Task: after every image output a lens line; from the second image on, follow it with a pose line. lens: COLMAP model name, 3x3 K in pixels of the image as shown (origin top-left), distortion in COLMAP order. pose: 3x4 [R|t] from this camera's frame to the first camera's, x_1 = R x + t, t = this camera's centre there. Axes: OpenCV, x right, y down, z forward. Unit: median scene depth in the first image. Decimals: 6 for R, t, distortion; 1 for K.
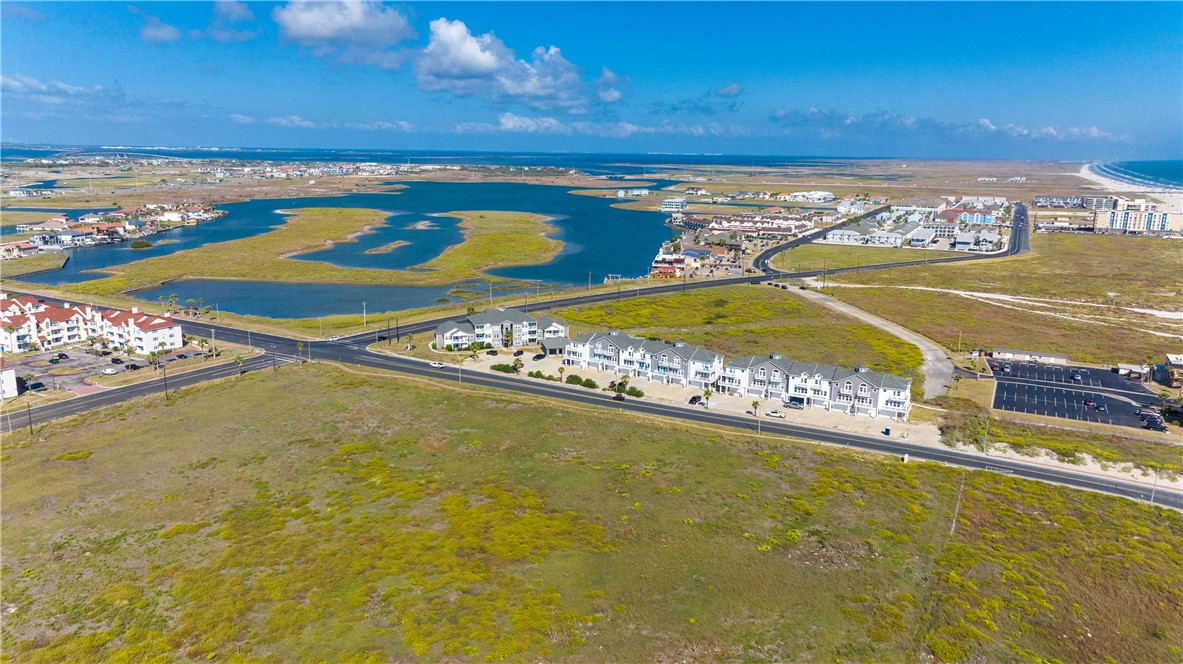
lens RADIAL K [[824.4, 0, 591.7], [0, 824.4, 330.1], [0, 0, 1]] dist [-0.005642, 0.036350]
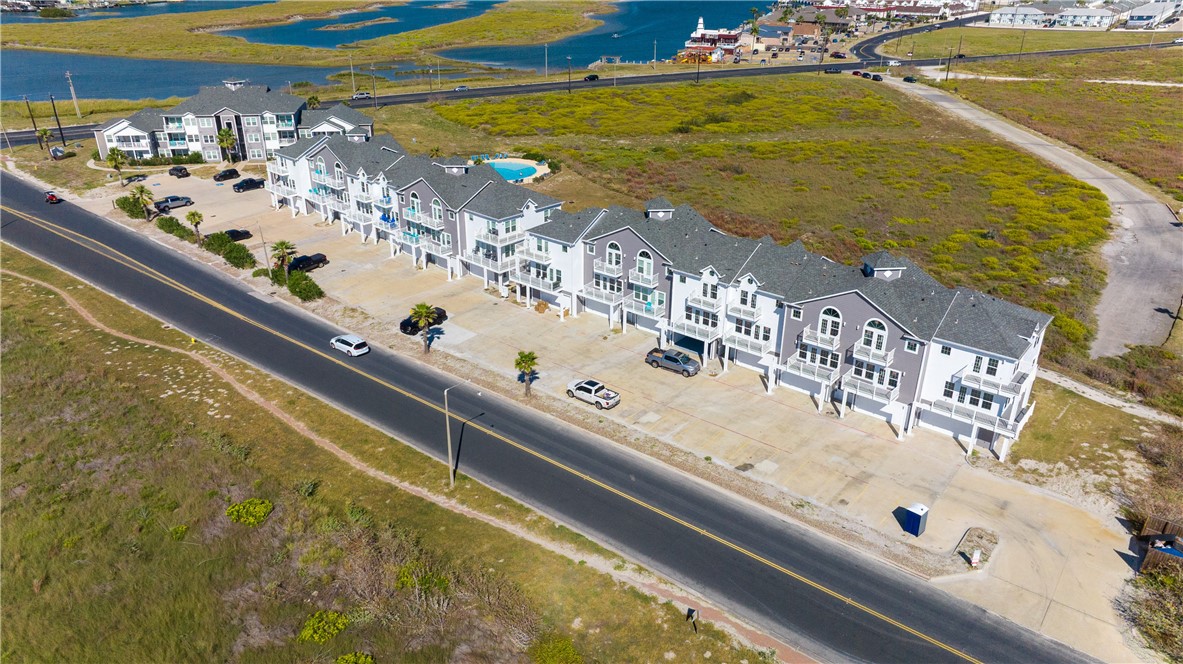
lens RADIAL K [[824.4, 0, 582.0], [0, 824.4, 334.6], [0, 0, 1]] dist [-0.005642, 0.036350]
pose [[0.982417, 0.071446, -0.172488, 0.210440], [-0.031807, 0.974424, 0.222453, 0.004106], [0.183970, -0.213056, 0.959564, 0.523900]]
